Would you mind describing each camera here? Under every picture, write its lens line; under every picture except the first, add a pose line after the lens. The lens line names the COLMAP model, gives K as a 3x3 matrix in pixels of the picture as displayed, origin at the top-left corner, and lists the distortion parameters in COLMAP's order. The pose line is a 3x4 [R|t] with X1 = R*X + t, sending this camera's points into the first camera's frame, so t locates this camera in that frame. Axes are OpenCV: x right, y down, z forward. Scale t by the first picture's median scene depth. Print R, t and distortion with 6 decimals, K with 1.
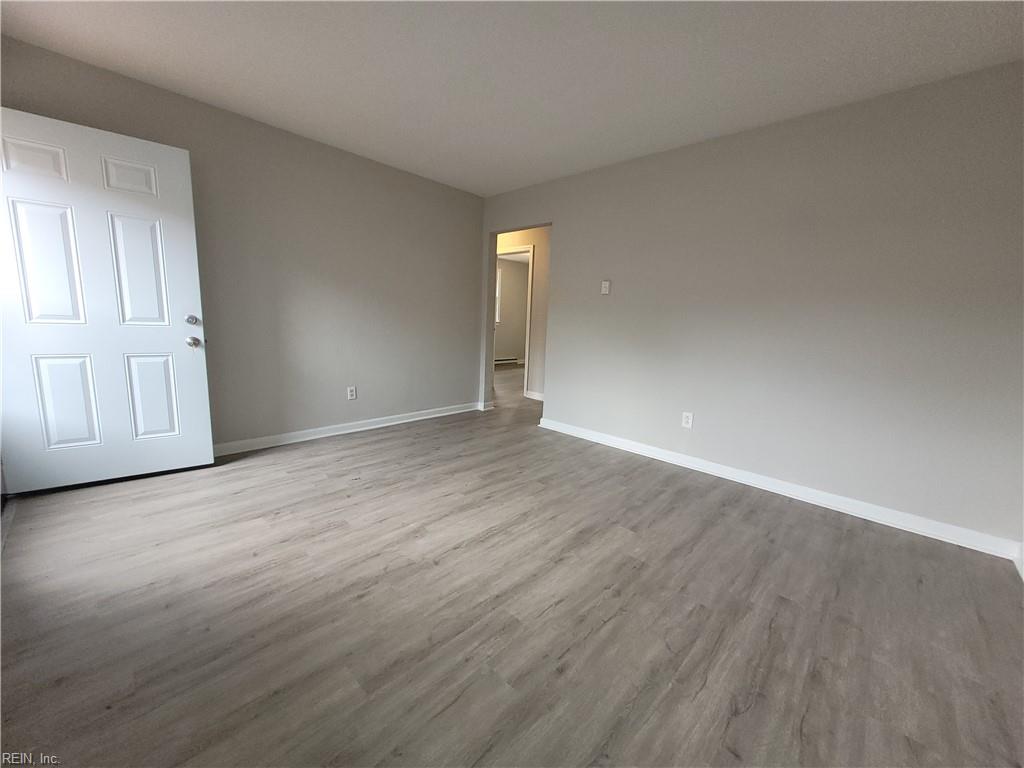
lens RADIAL K [[408.4, 0, 511.2], [0, 408.4, 384.6], [0, 0, 1]] dist [0.002185, -0.000103]
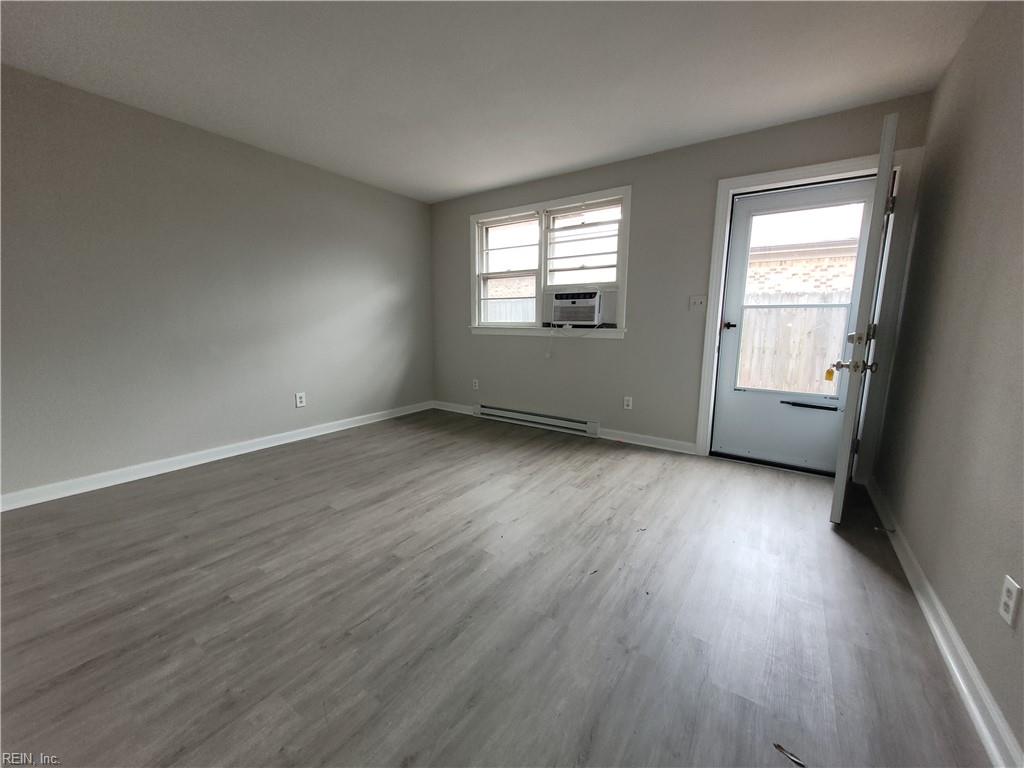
lens RADIAL K [[408.4, 0, 512.6], [0, 408.4, 386.5], [0, 0, 1]] dist [0.002185, -0.000103]
pose [[-0.986686, -0.024332, -0.160807, -0.000712], [-0.072784, 0.950271, 0.302800, -0.300580], [0.145442, 0.310473, -0.939390, 1.931555]]
